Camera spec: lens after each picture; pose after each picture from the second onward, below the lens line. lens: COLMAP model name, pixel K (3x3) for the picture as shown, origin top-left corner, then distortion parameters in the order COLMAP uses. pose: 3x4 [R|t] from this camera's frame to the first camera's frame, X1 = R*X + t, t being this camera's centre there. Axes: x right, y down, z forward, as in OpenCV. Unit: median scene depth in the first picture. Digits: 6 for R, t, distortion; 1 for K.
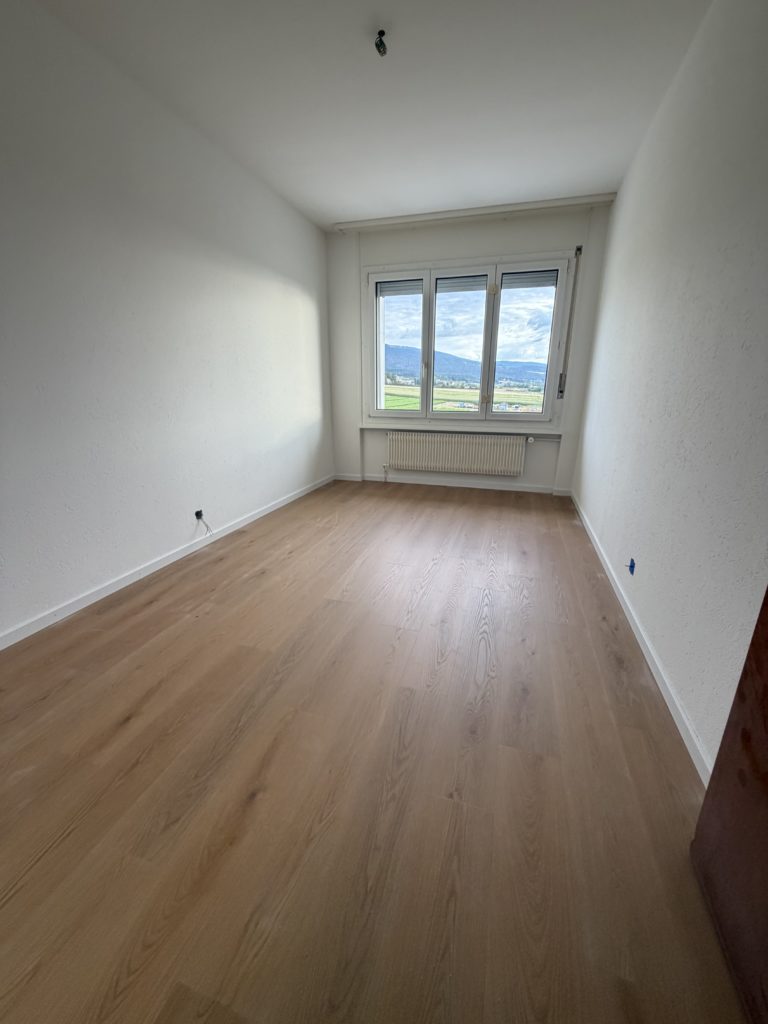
lens RADIAL K [[411.6, 0, 383.7], [0, 411.6, 506.2], [0, 0, 1]] dist [0.001932, 0.000185]
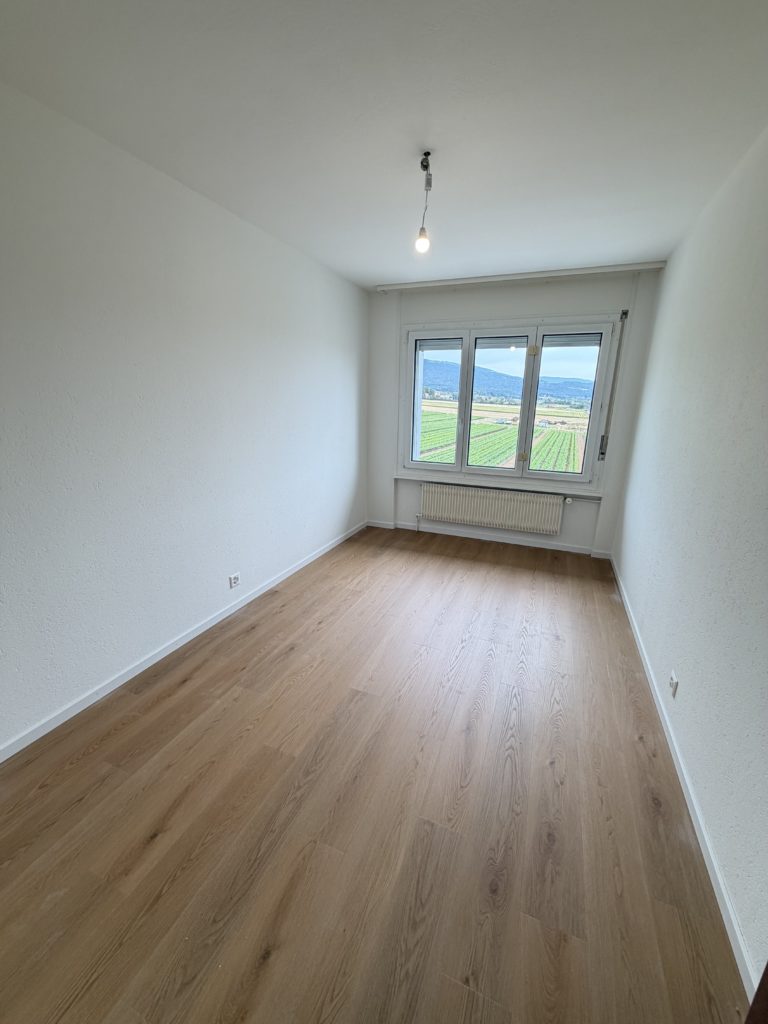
lens RADIAL K [[410.5, 0, 384.0], [0, 410.5, 510.0], [0, 0, 1]] dist [0.001860, 0.000179]
pose [[0.995970, 0.037656, -0.081397, 0.003521], [-0.039998, 0.998826, -0.027340, -0.172561], [0.080272, 0.030486, 0.996307, -0.004189]]
